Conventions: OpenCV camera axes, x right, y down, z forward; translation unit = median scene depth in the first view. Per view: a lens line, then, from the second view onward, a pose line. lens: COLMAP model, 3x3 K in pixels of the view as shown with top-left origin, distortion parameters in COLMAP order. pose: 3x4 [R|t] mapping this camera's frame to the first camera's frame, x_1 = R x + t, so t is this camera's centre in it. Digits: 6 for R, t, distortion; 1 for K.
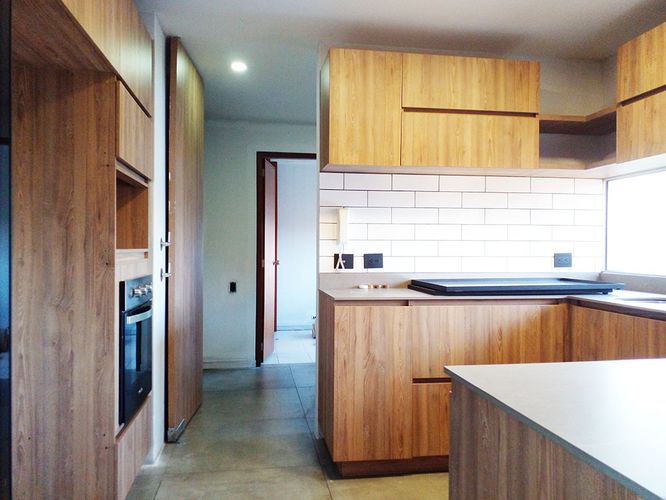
lens RADIAL K [[539.6, 0, 332.8], [0, 539.6, 253.4], [0, 0, 1]] dist [0.085971, -0.135273]
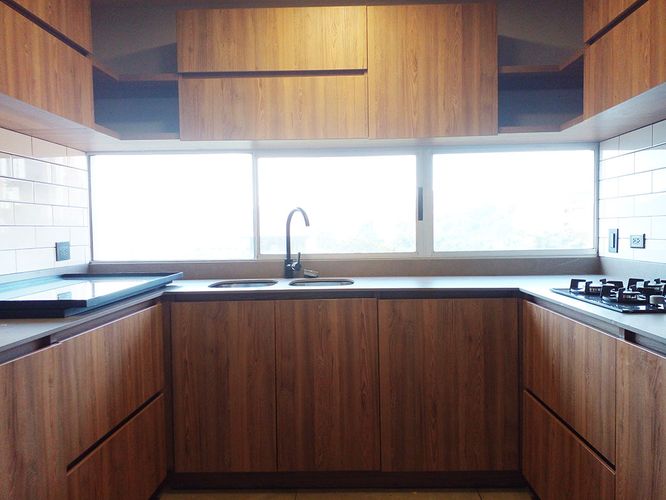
lens RADIAL K [[539.6, 0, 332.8], [0, 539.6, 253.4], [0, 0, 1]] dist [0.085971, -0.135273]
pose [[0.194775, -0.051642, 0.979487, -0.342404], [0.026159, 0.998531, 0.047444, -0.013789], [-0.980499, 0.016382, 0.195840, 0.603180]]
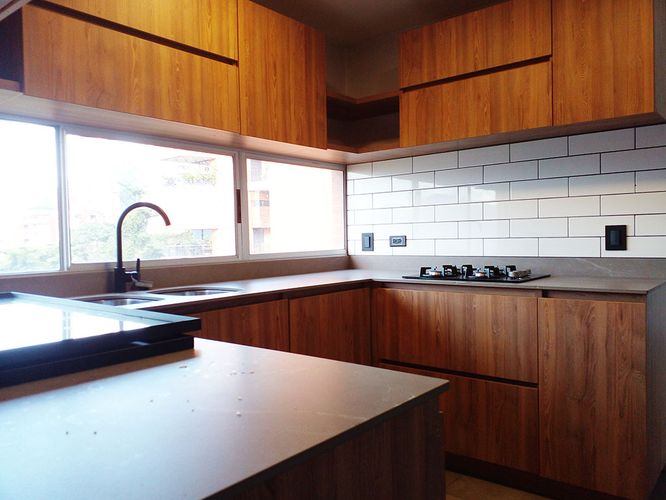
lens RADIAL K [[539.6, 0, 332.8], [0, 539.6, 253.4], [0, 0, 1]] dist [0.085971, -0.135273]
pose [[-0.653126, -0.016825, 0.757062, -0.177908], [0.023212, 0.998839, 0.042223, -0.005087], [-0.756893, 0.045150, -0.651977, 1.195058]]
